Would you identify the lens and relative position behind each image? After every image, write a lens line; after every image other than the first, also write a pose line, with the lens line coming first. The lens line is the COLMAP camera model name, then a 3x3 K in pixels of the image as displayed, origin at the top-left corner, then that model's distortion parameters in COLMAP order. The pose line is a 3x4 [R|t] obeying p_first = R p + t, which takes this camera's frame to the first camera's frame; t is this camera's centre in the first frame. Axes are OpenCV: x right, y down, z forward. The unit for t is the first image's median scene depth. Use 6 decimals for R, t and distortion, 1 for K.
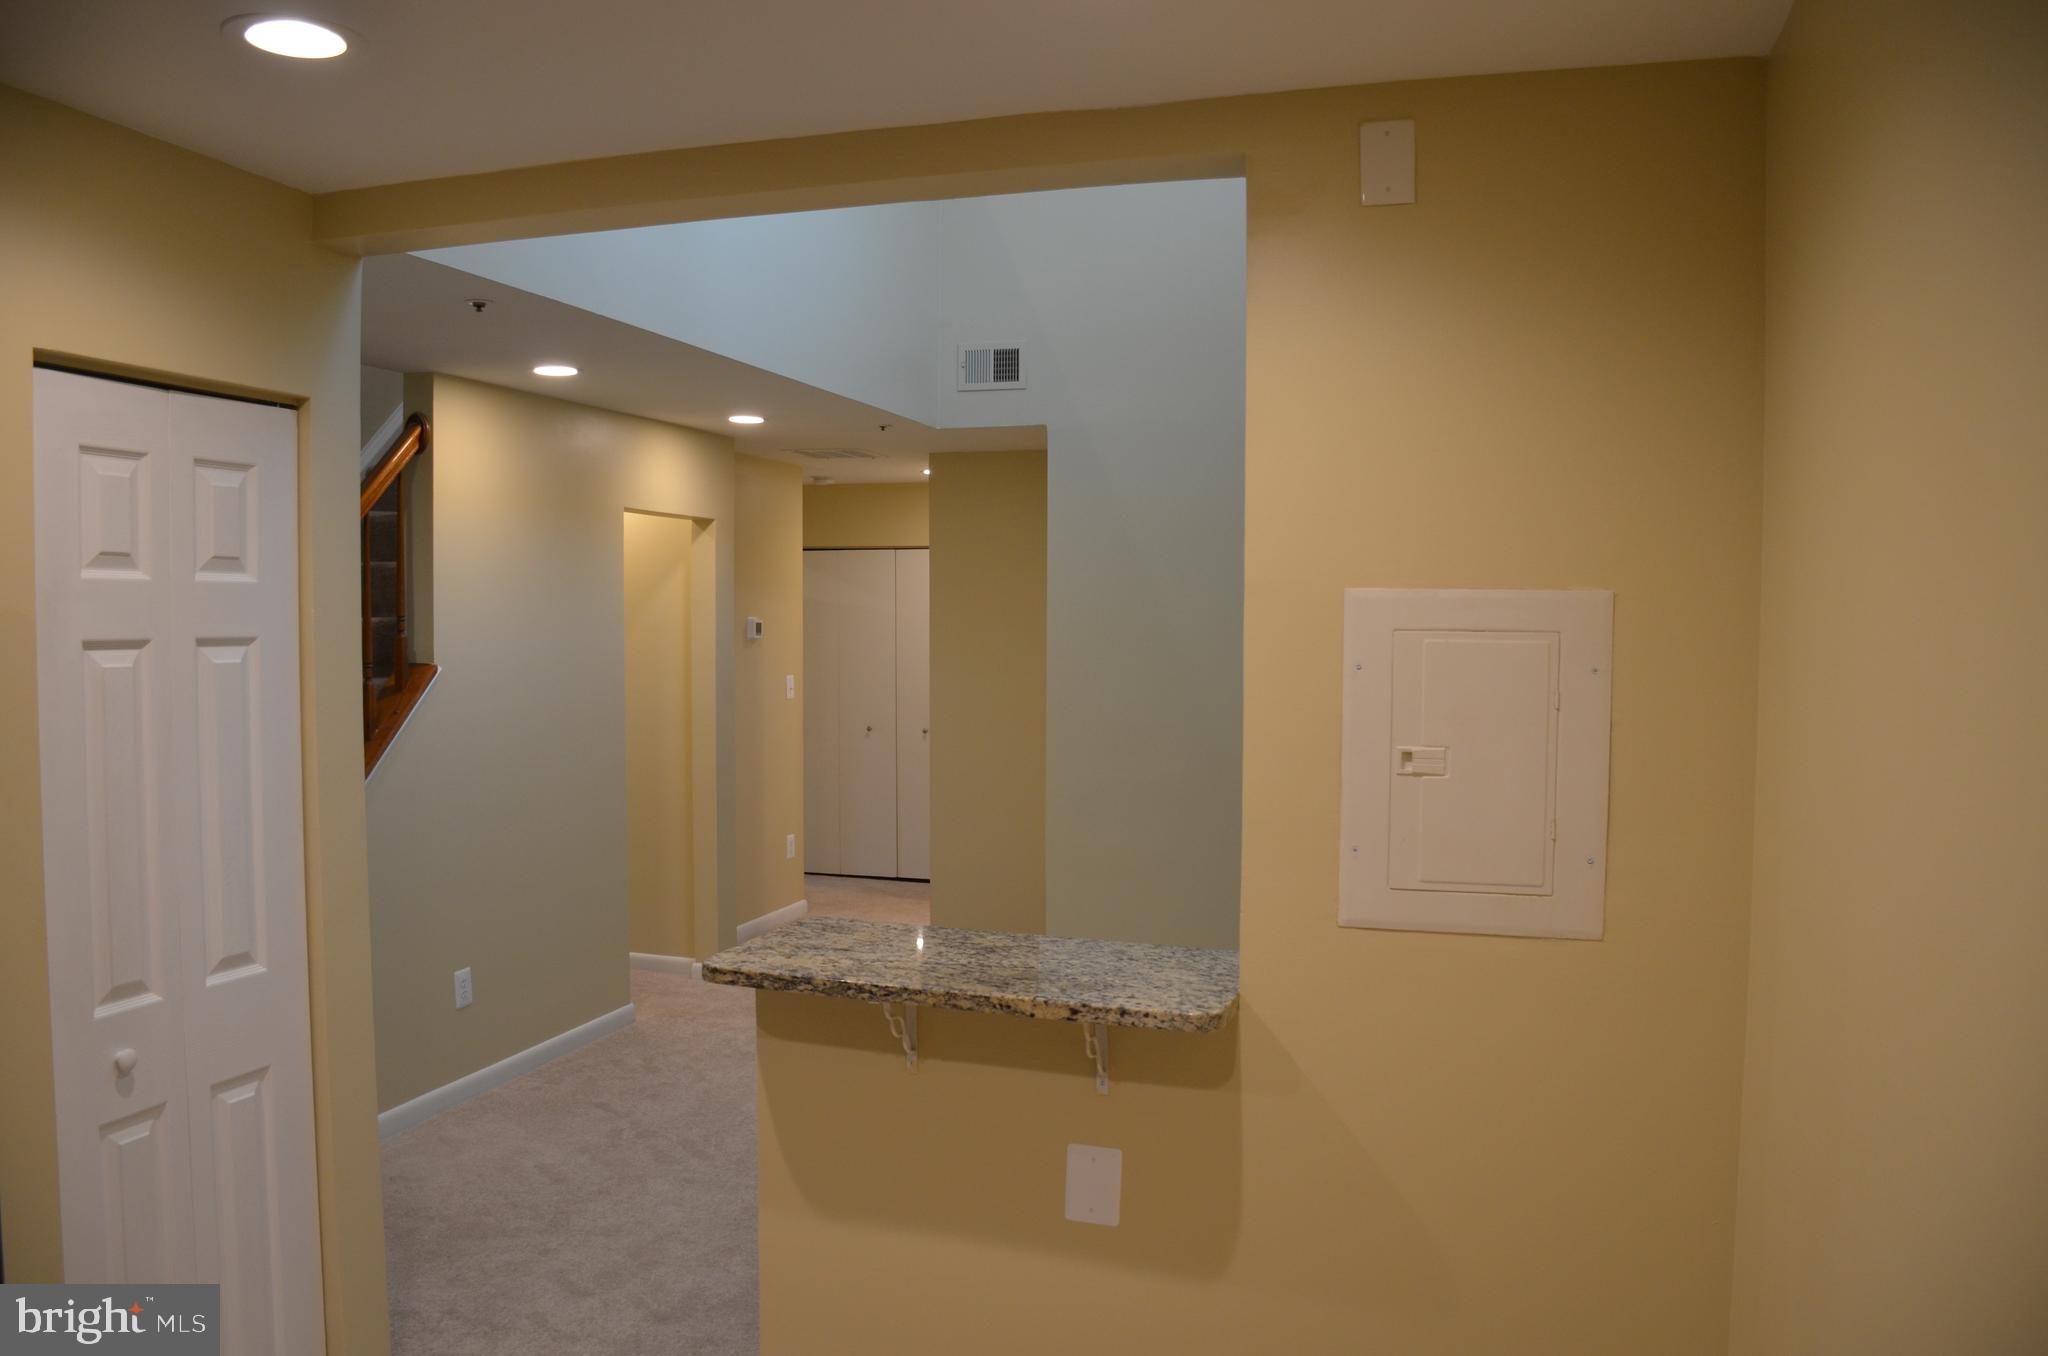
lens RADIAL K [[1580.0, 0, 1010.7], [0, 1580.0, 688.7], [0, 0, 1]] dist [-0.154539, 0.100174]
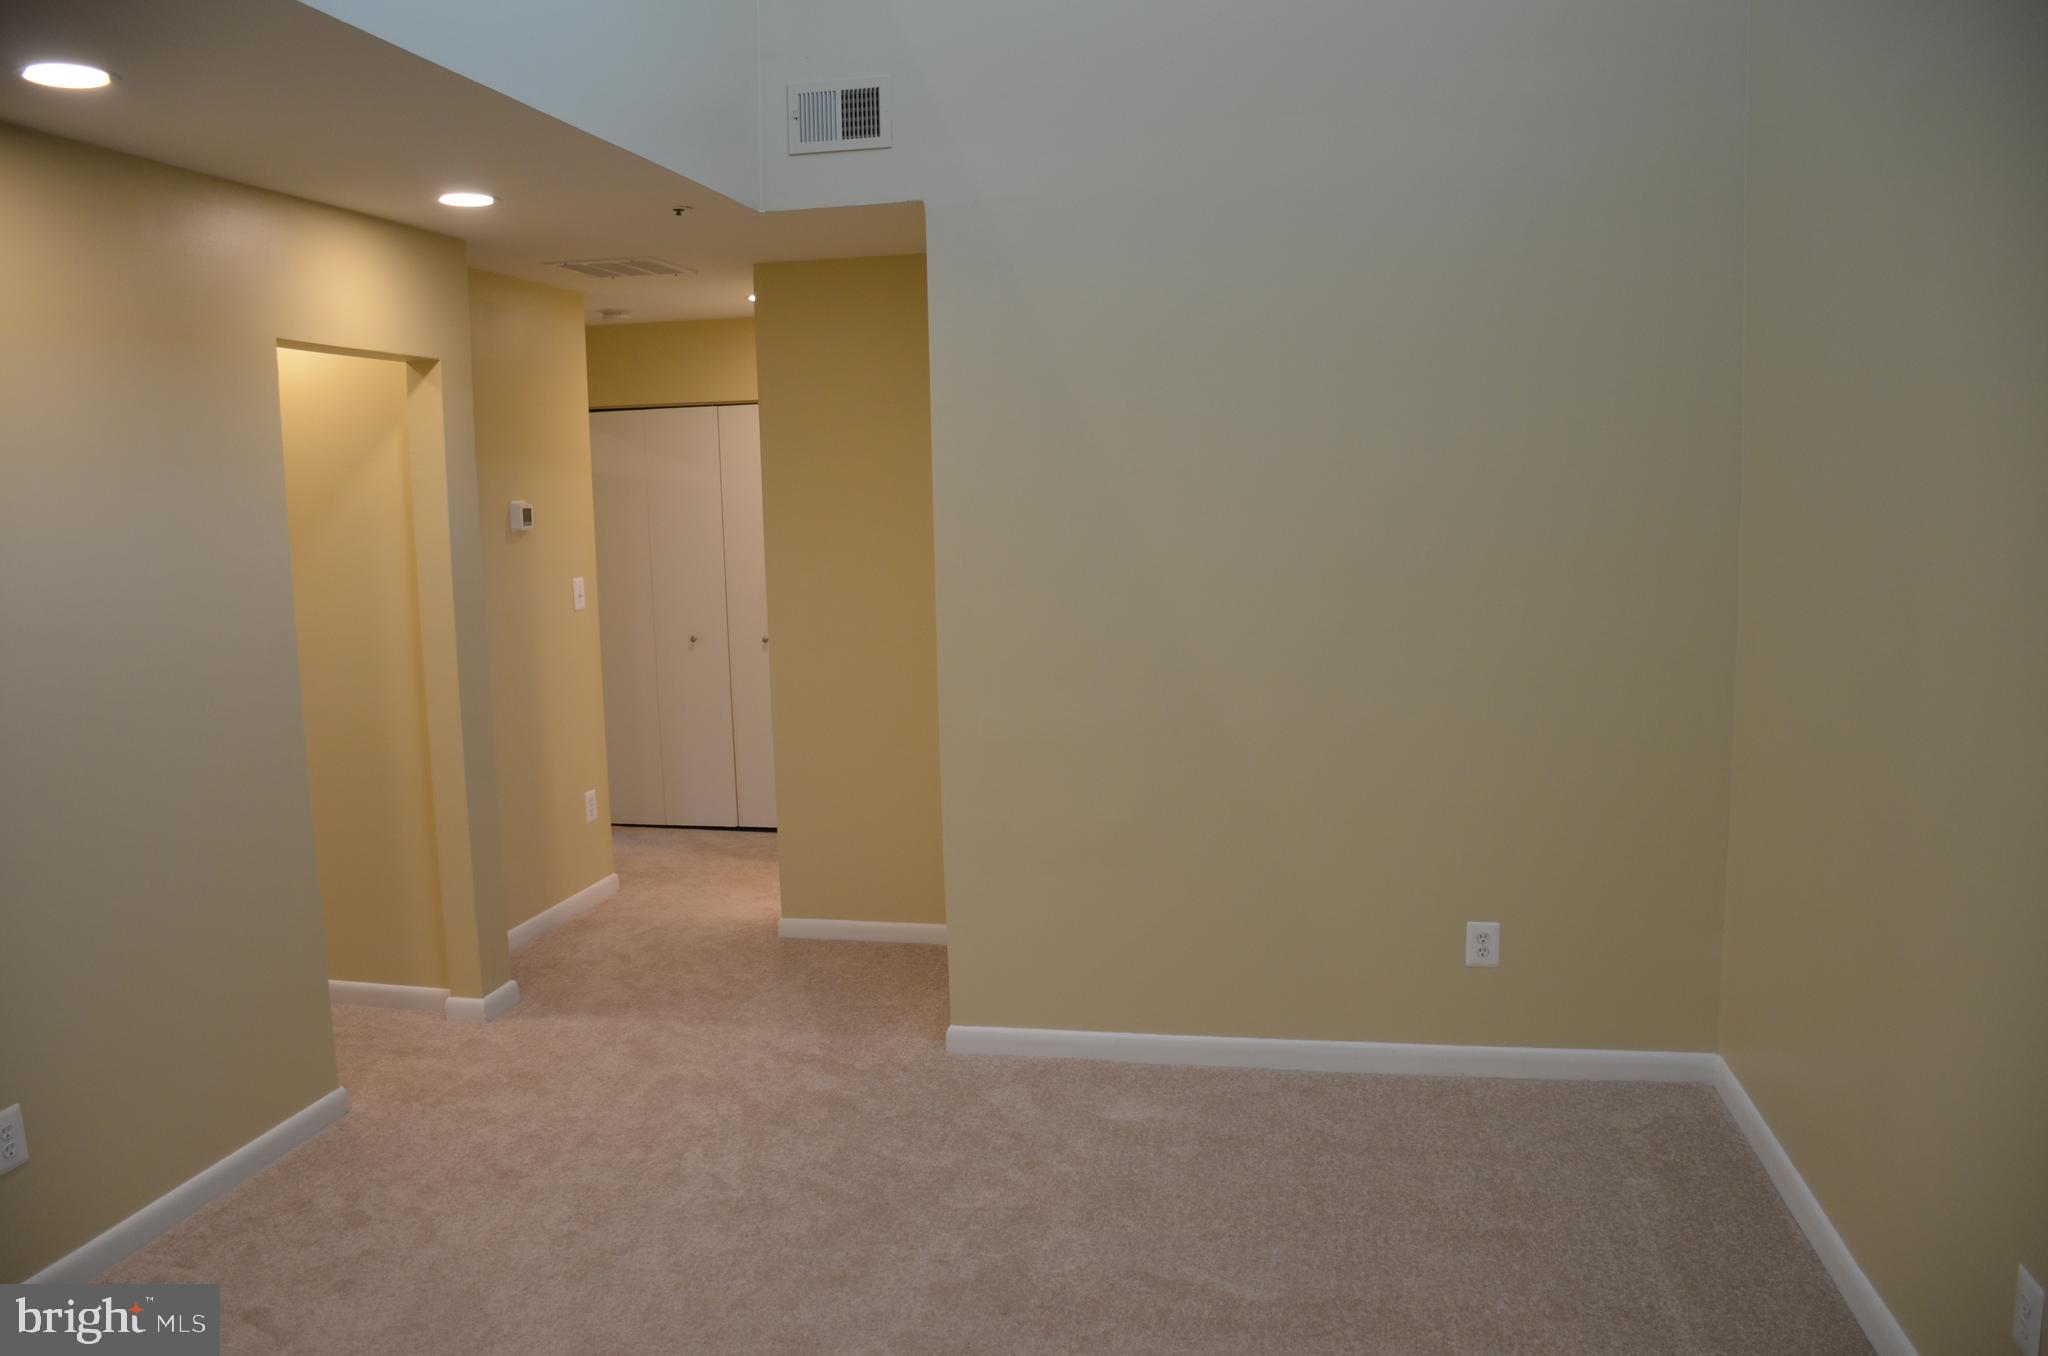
lens RADIAL K [[1580.0, 0, 1010.7], [0, 1580.0, 688.7], [0, 0, 1]] dist [-0.154539, 0.100174]
pose [[0.994928, -0.038807, 0.092803, -0.009527], [0.031097, 0.996053, 0.083131, -0.013907], [-0.095663, -0.079823, 0.992208, 0.308146]]
